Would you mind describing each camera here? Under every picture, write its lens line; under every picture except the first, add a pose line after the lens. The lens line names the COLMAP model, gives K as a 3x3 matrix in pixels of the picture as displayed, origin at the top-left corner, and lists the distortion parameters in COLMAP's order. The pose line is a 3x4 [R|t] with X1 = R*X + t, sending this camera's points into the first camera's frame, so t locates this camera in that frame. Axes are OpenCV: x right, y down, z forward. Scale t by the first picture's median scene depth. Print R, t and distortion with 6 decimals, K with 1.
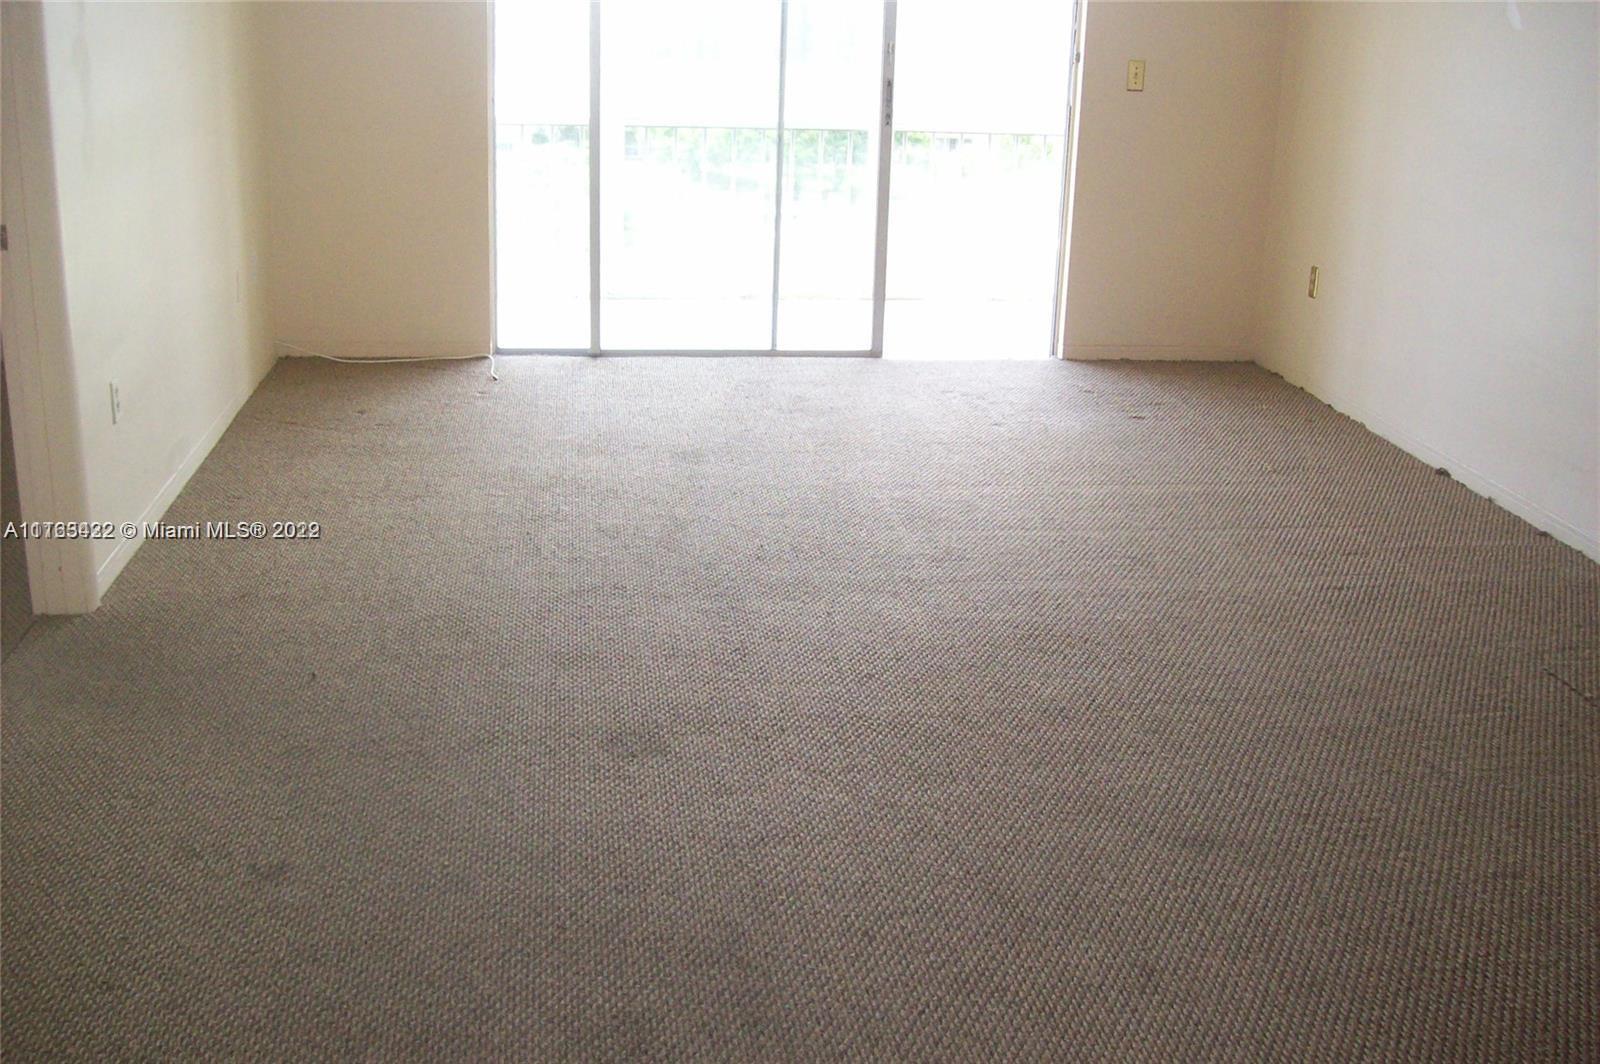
lens RADIAL K [[1694.3, 0, 810.9], [0, 1694.3, 525.1], [0, 0, 1]] dist [-0.137600, 0.000000]
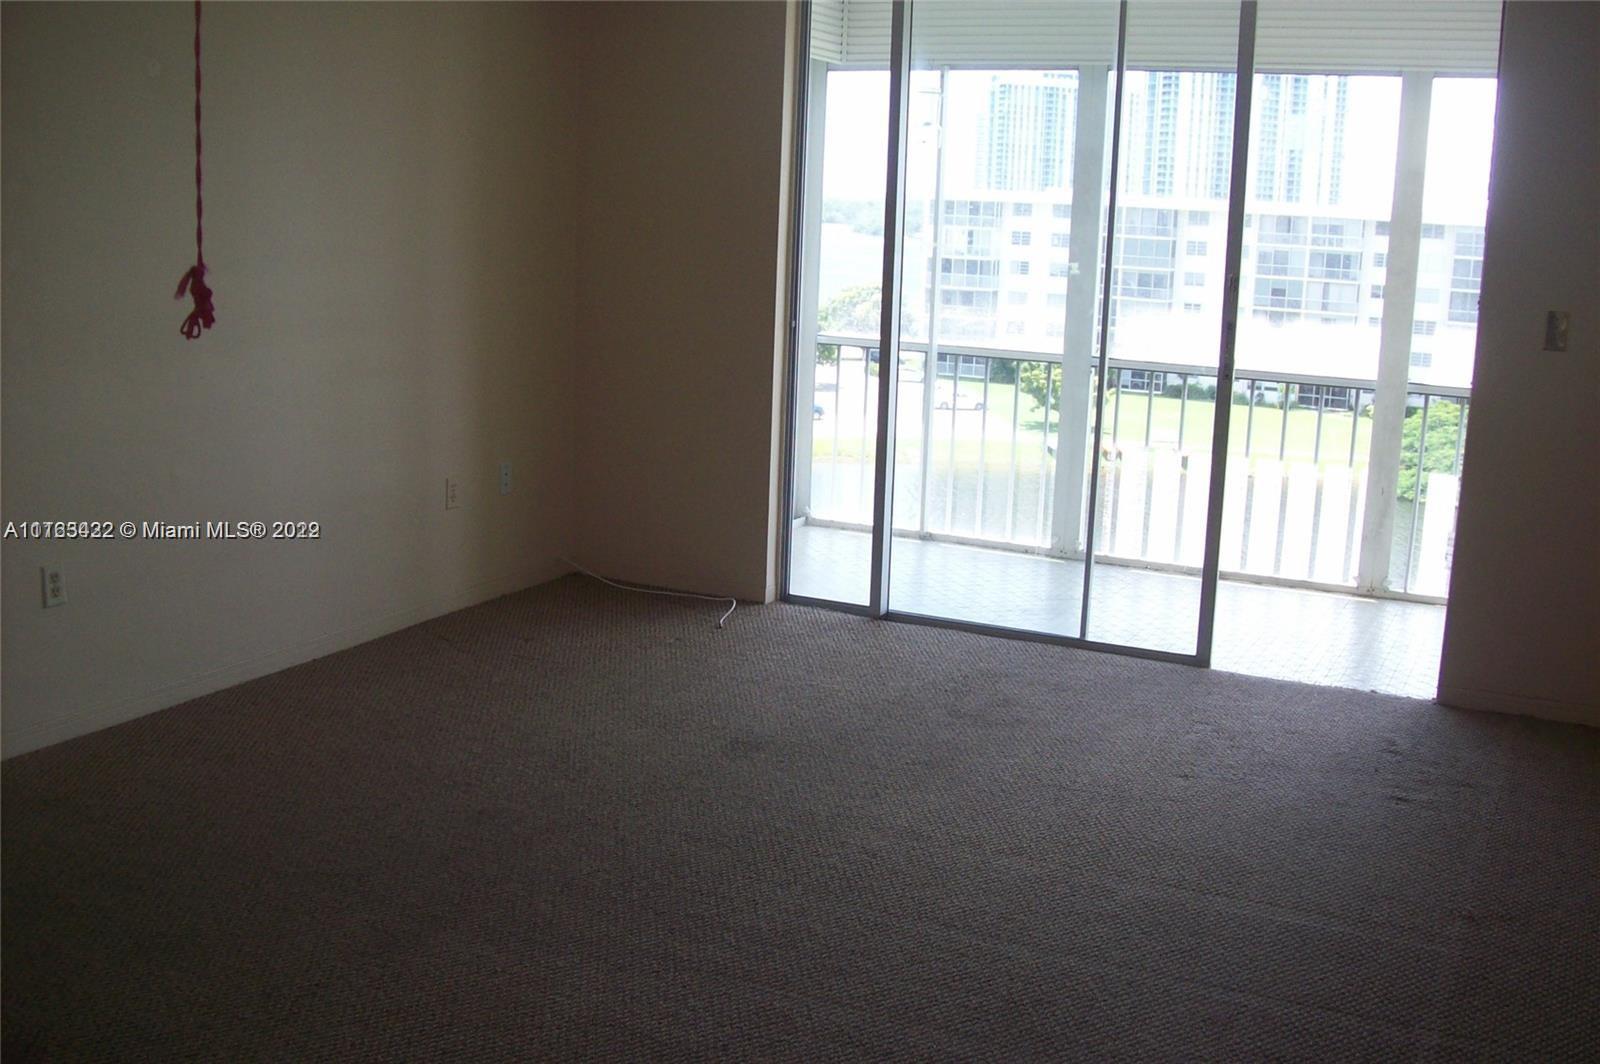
lens RADIAL K [[1694.3, 0, 810.8], [0, 1694.3, 534.6], [0, 0, 1]] dist [-0.137600, 0.000000]
pose [[0.839919, 0.106373, -0.532185, 0.367948], [-0.177190, 0.980616, -0.083643, -0.075636], [0.512972, 0.164551, 0.842486, 0.287020]]
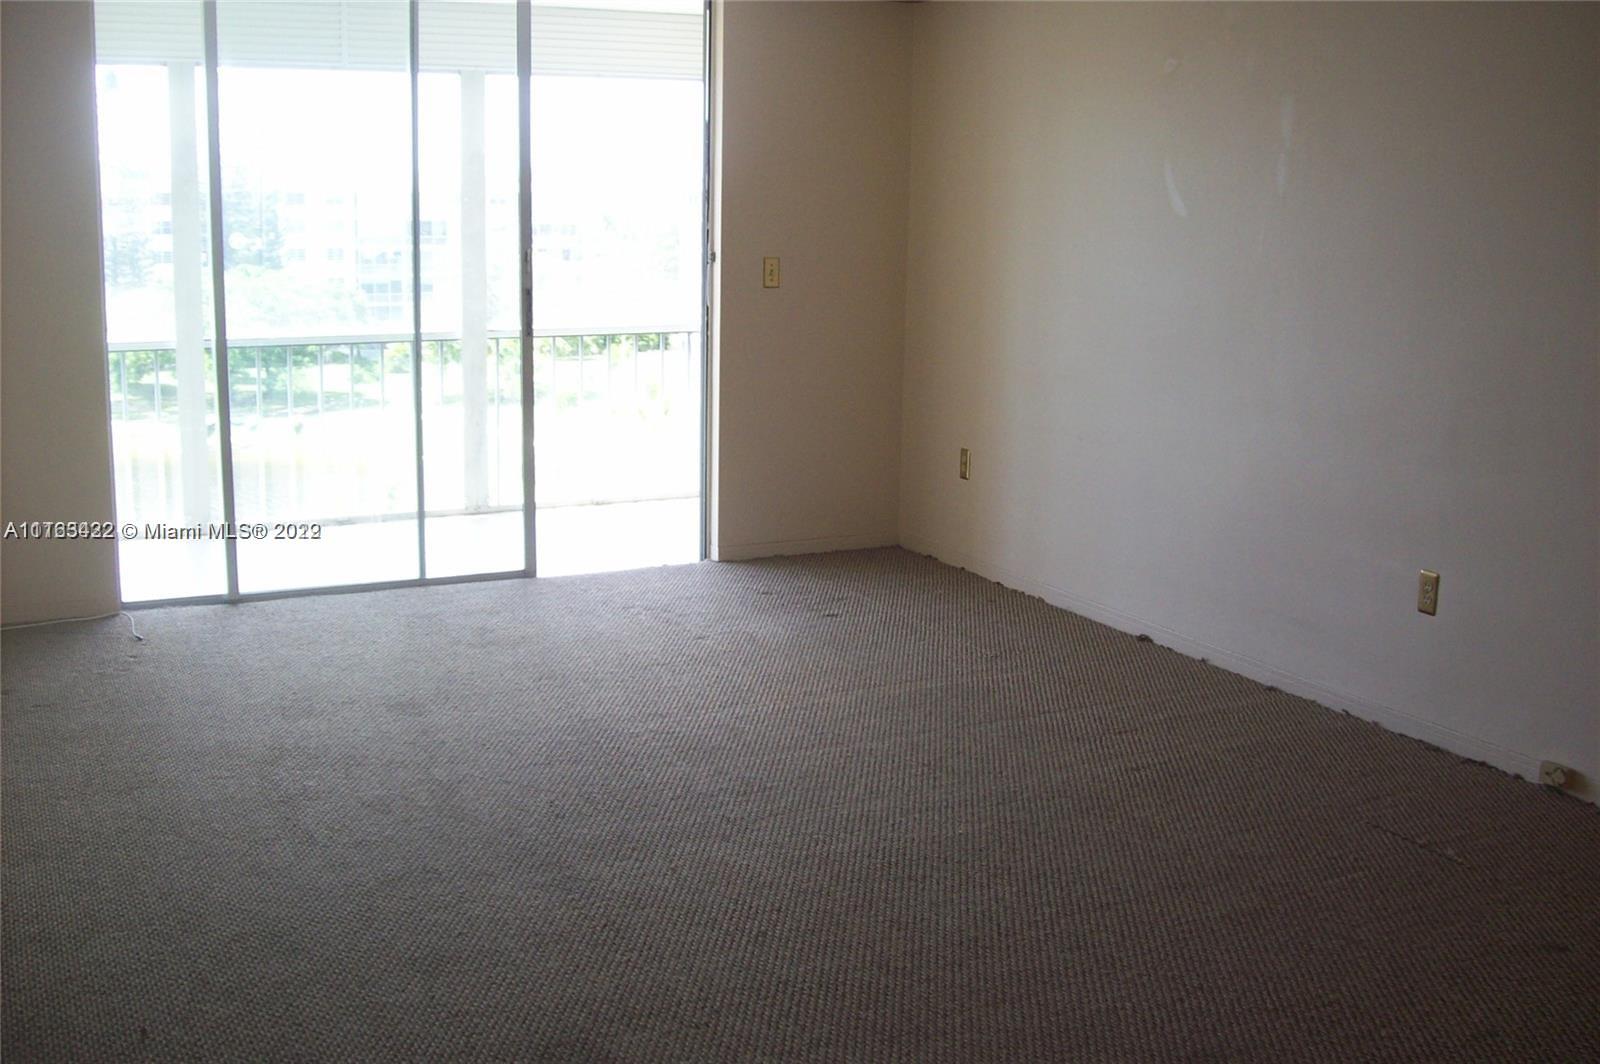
lens RADIAL K [[1694.3, 0, 796.6], [0, 1694.3, 522.7], [0, 0, 1]] dist [-0.137600, 0.000000]
pose [[0.947456, -0.080375, 0.309625, -0.138102], [0.114192, 0.989128, -0.092662, -0.029772], [-0.298811, 0.123149, 0.946333, 0.062776]]
